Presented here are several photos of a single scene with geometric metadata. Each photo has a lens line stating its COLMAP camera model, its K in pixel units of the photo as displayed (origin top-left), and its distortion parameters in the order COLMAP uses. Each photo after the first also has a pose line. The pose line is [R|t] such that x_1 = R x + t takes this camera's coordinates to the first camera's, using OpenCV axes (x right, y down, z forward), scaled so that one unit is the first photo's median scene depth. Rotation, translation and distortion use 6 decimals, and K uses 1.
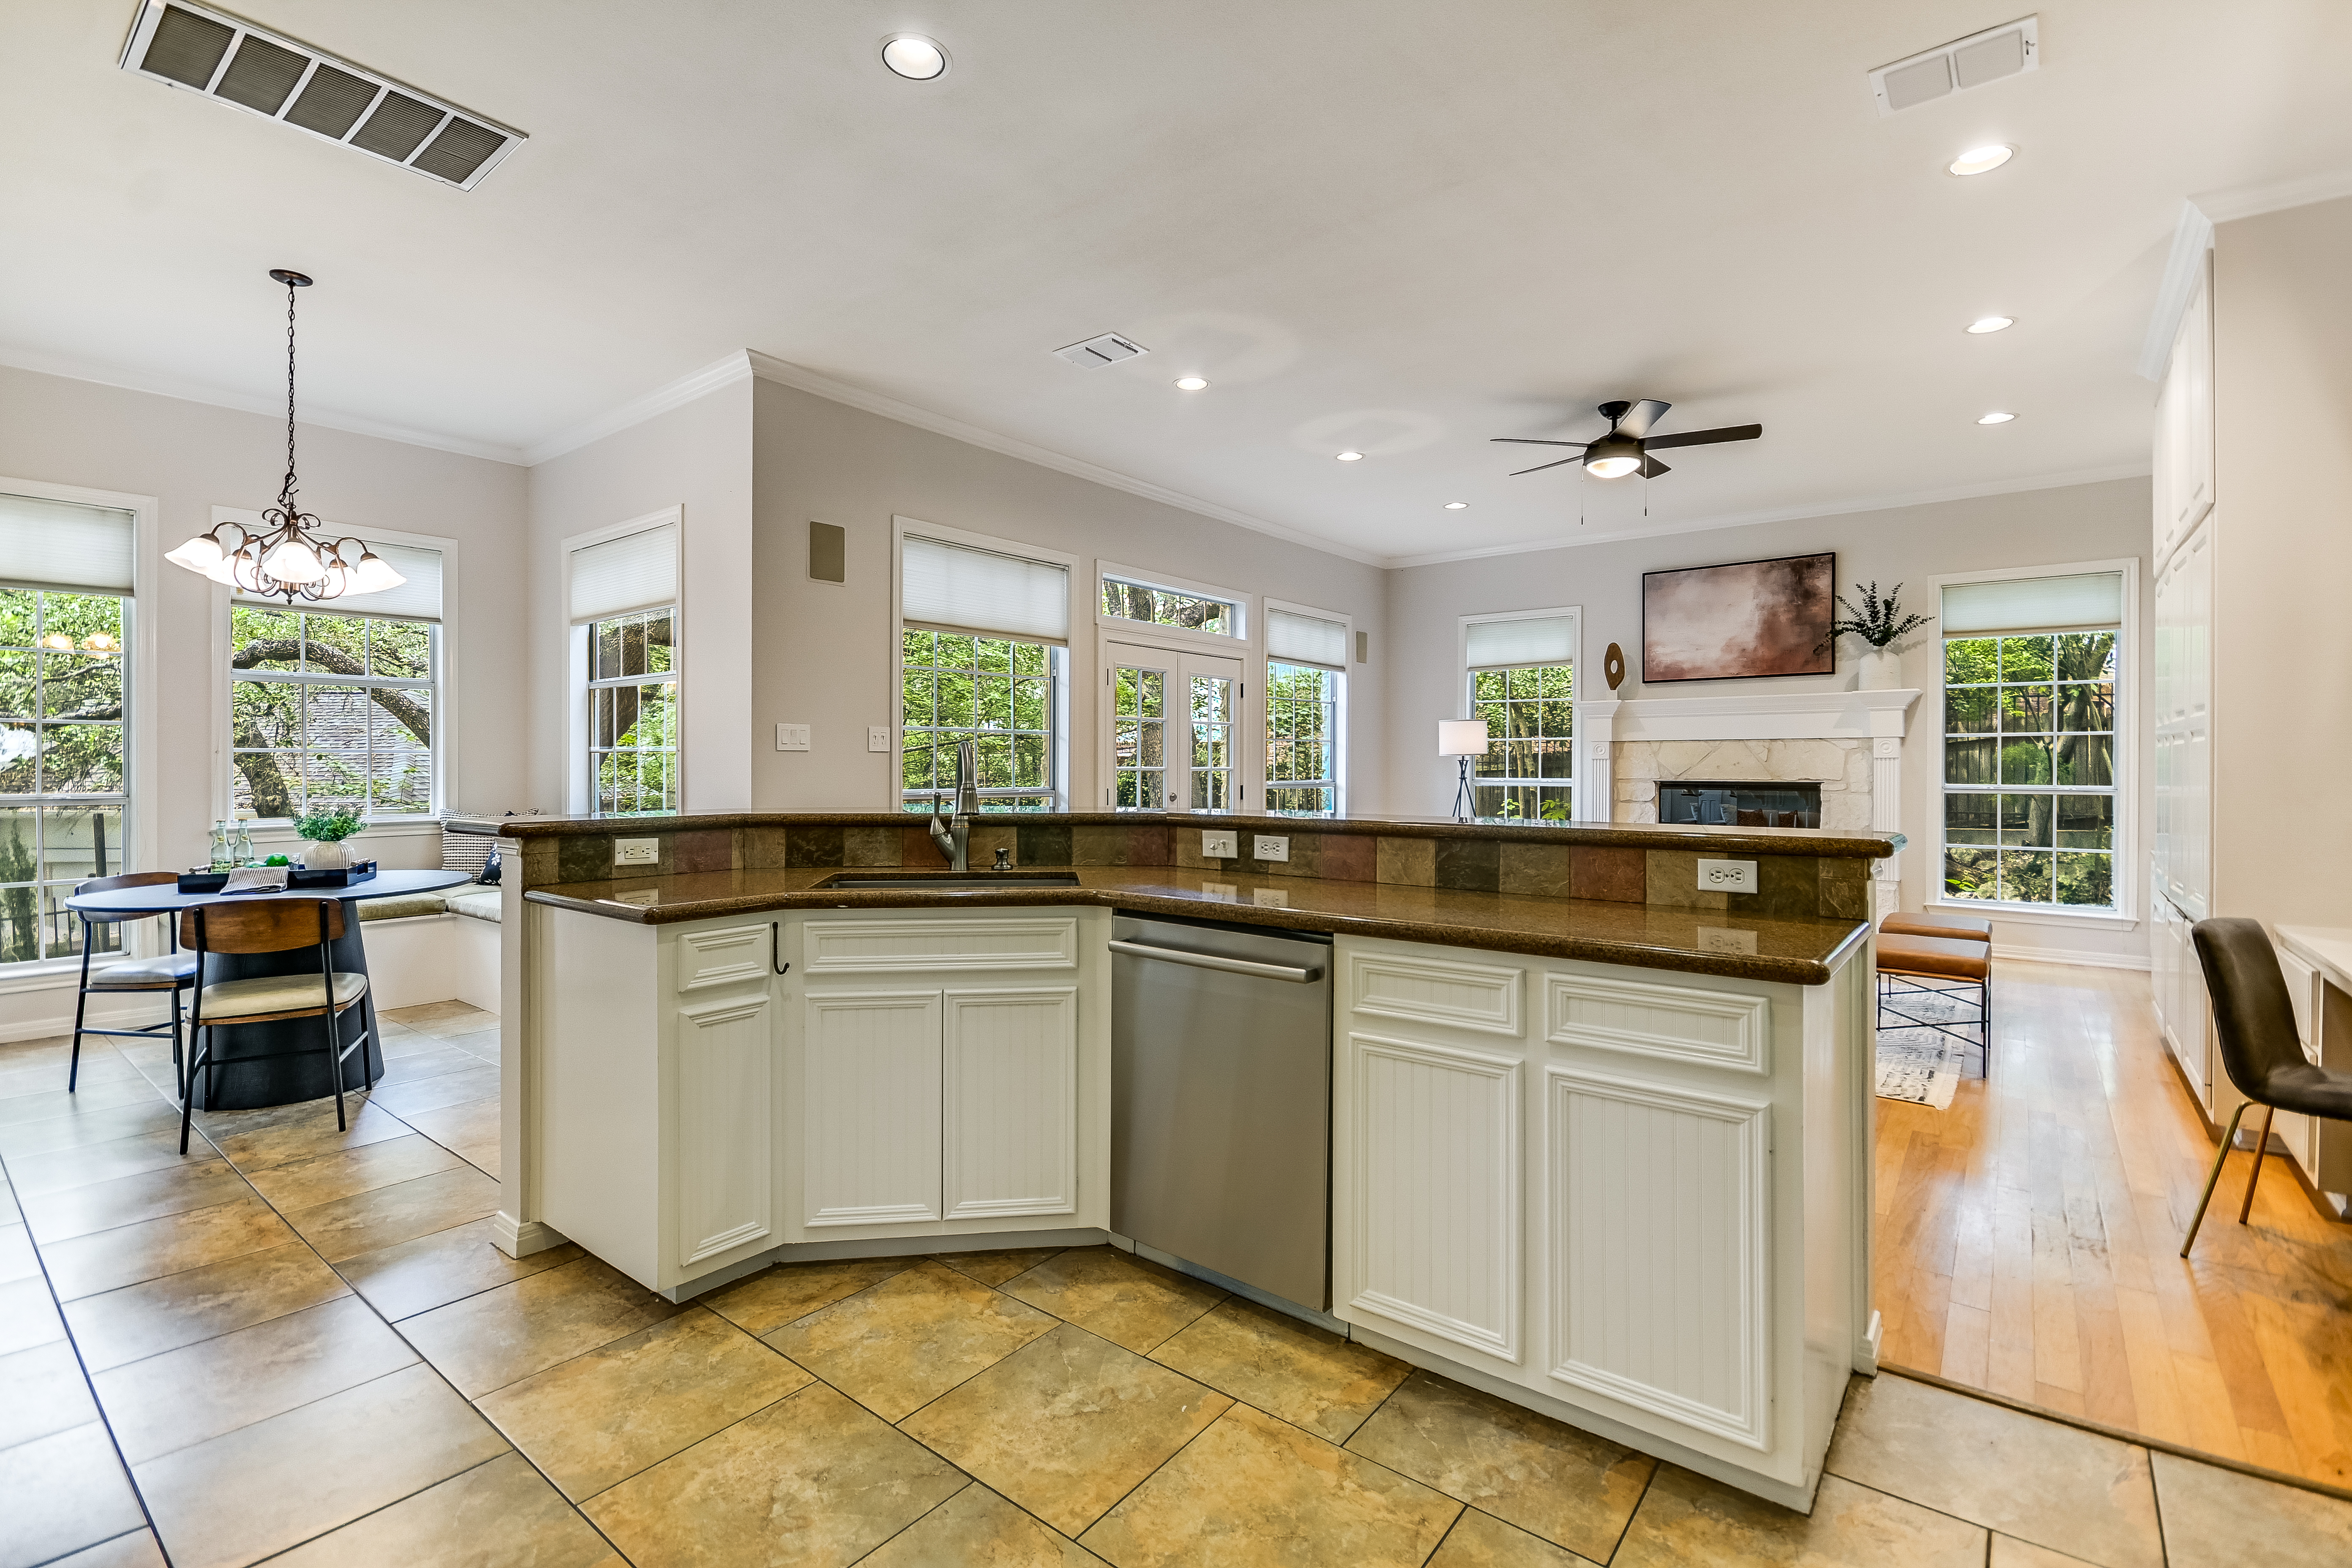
lens RADIAL K [[1064.0, 0, 1181.8], [0, 1064.0, 773.6], [0, 0, 1]] dist [0.000960, 0.000031]
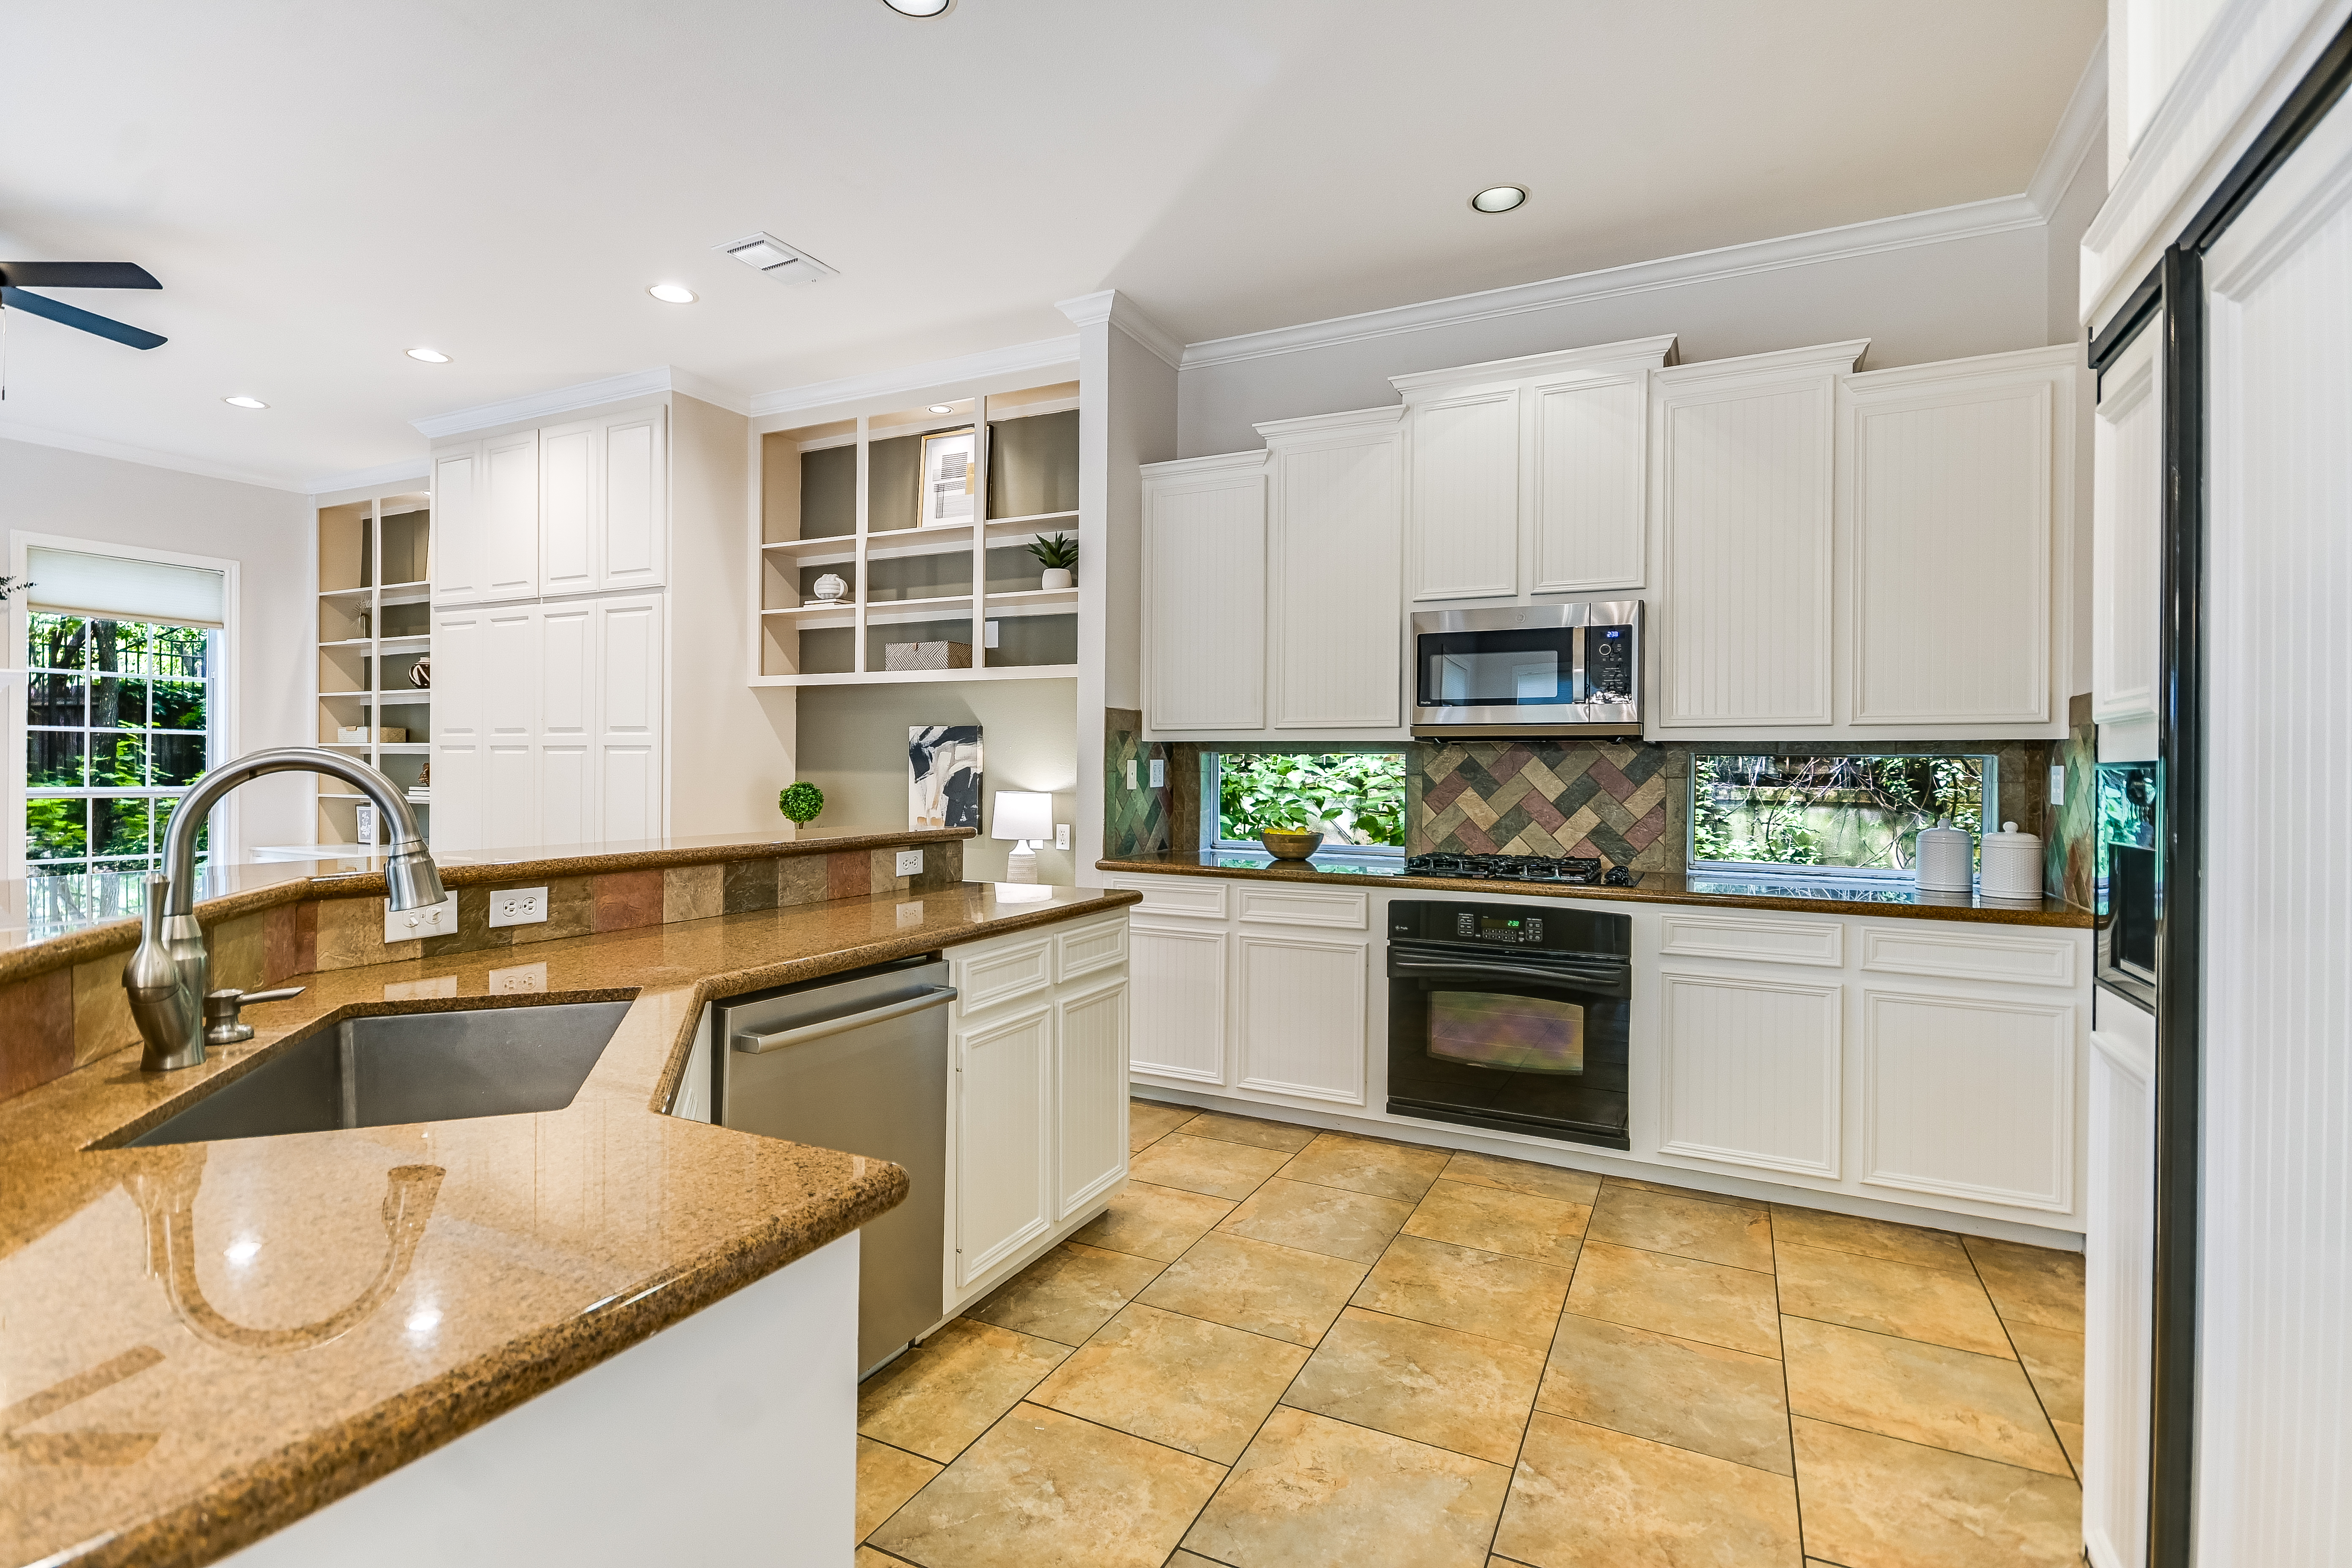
lens RADIAL K [[1108.7, 0, 1163.6], [0, 1108.7, 759.7], [0, 0, 1]] dist [0.000383, 0.000264]
pose [[-0.200073, 0.002007, 0.979779, -0.459382], [-0.000740, 0.999997, -0.002200, -0.015711], [-0.979781, -0.001165, -0.200071, 0.477462]]
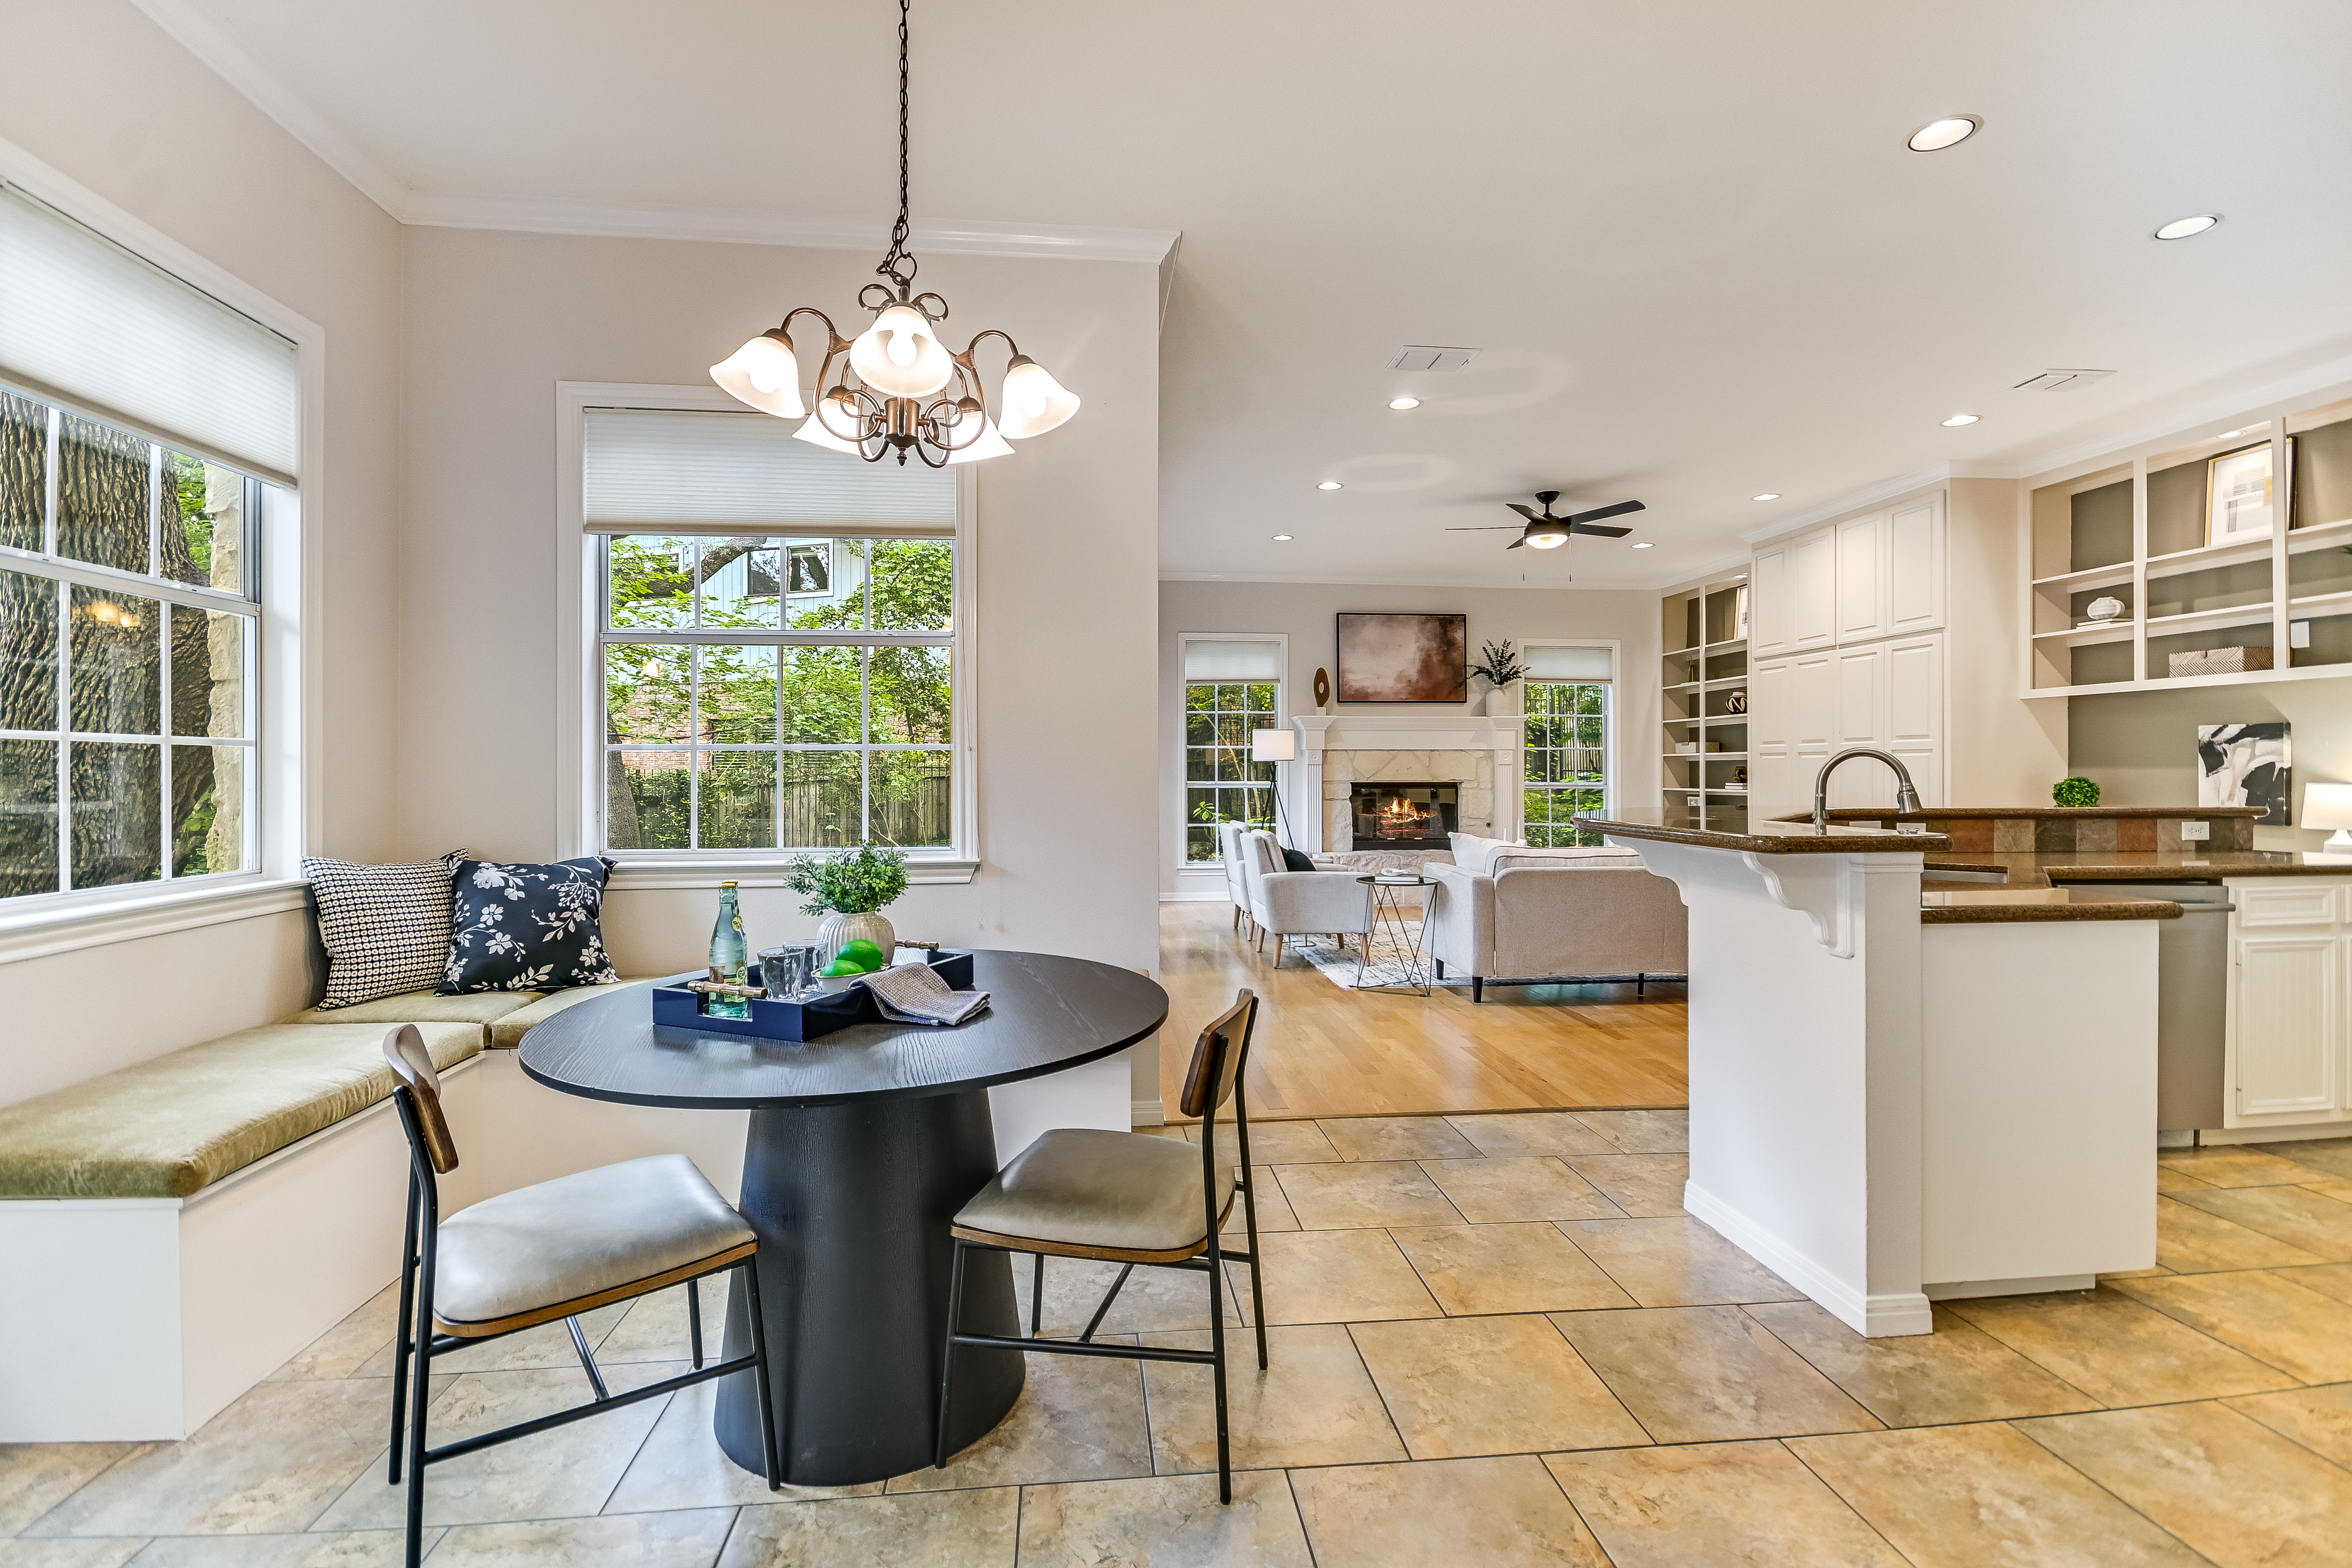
lens RADIAL K [[1048.6, 0, 1175.1], [0, 1048.6, 768.4], [0, 0, 1]] dist [0.021969, -0.017323]
pose [[0.718423, 0.000529, 0.695606, -0.946444], [0.005984, 0.999958, -0.006941, -0.002945], [-0.695581, 0.009149, 0.718390, 0.454795]]
